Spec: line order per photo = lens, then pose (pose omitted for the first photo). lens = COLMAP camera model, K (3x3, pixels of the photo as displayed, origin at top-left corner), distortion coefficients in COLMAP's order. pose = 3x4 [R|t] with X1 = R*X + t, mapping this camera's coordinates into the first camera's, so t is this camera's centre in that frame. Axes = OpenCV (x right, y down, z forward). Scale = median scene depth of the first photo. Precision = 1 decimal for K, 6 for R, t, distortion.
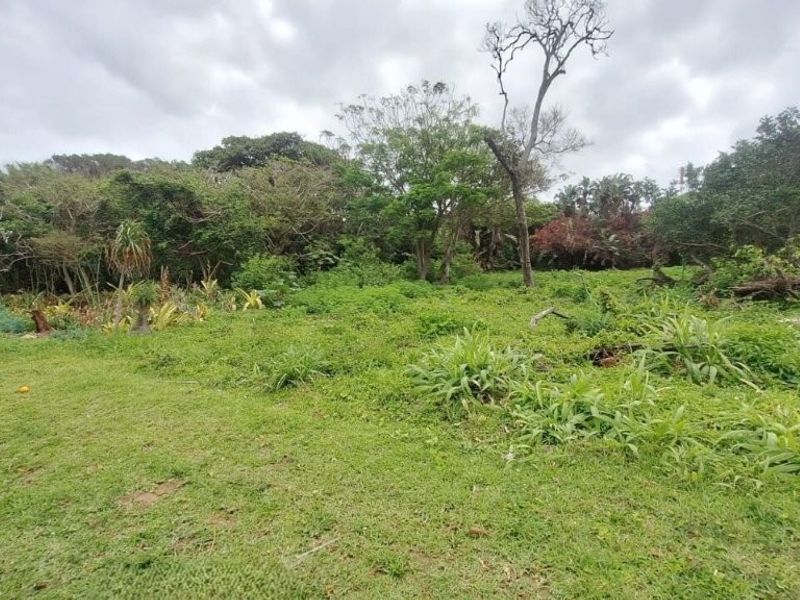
lens RADIAL K [[409.7, 0, 394.2], [0, 409.7, 302.6], [0, 0, 1]] dist [0.004331, 0.000873]
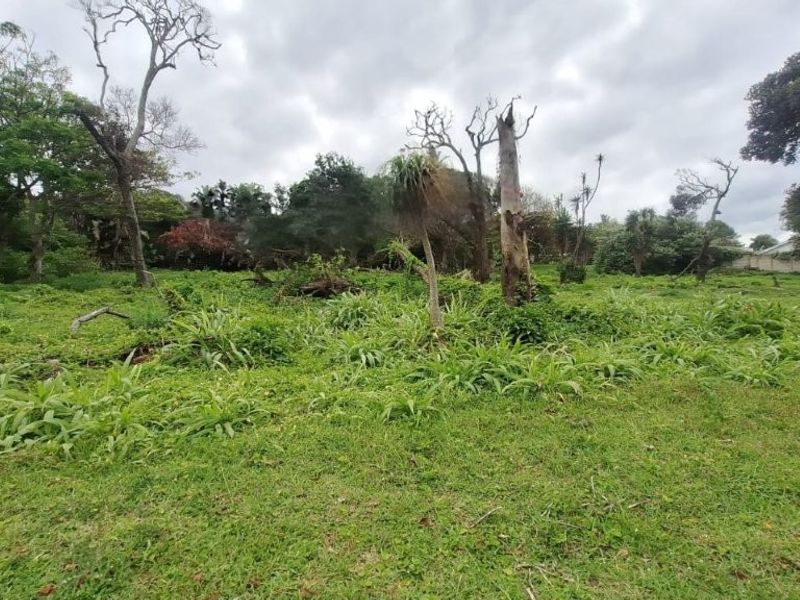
lens RADIAL K [[409.7, 0, 394.2], [0, 409.7, 302.6], [0, 0, 1]] dist [0.004331, 0.000873]
pose [[0.744287, -0.022591, 0.667478, 0.133091], [0.025675, 0.999657, 0.005203, 0.006848], [-0.667367, 0.013265, 0.744611, -0.064769]]
